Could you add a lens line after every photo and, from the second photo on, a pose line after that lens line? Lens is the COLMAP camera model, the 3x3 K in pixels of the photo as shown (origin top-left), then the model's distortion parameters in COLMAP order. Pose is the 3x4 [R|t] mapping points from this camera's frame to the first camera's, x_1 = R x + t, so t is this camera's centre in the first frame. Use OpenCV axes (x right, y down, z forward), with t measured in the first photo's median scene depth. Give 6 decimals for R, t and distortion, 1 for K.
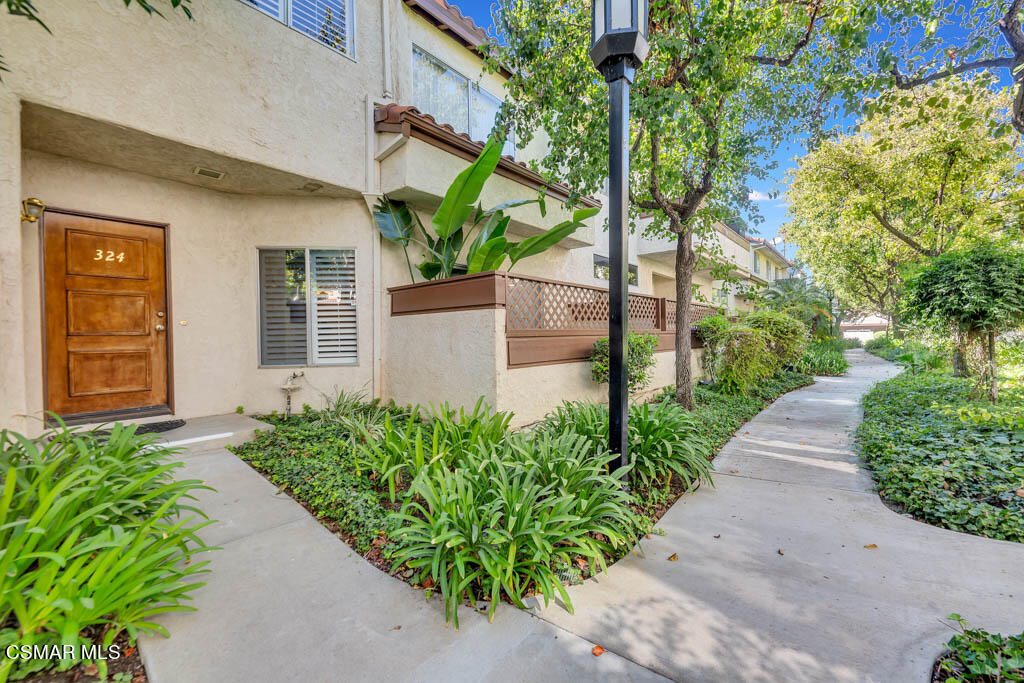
lens RADIAL K [[404.5, 0, 529.3], [0, 404.5, 338.2], [0, 0, 1]] dist [0.002522, -0.005493]
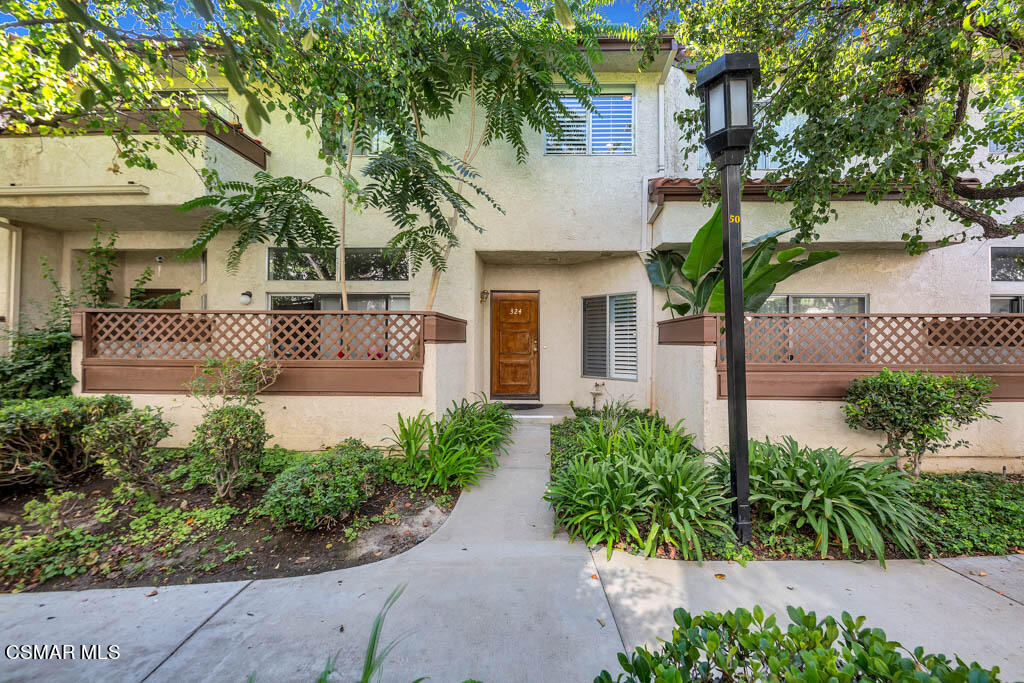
lens RADIAL K [[404.5, 0, 529.3], [0, 404.5, 338.2], [0, 0, 1]] dist [0.002522, -0.005493]
pose [[0.608810, 0.009692, -0.793257, 0.437774], [-0.020644, 0.999780, -0.003628, -0.066327], [0.793048, 0.018585, 0.608876, -0.084203]]
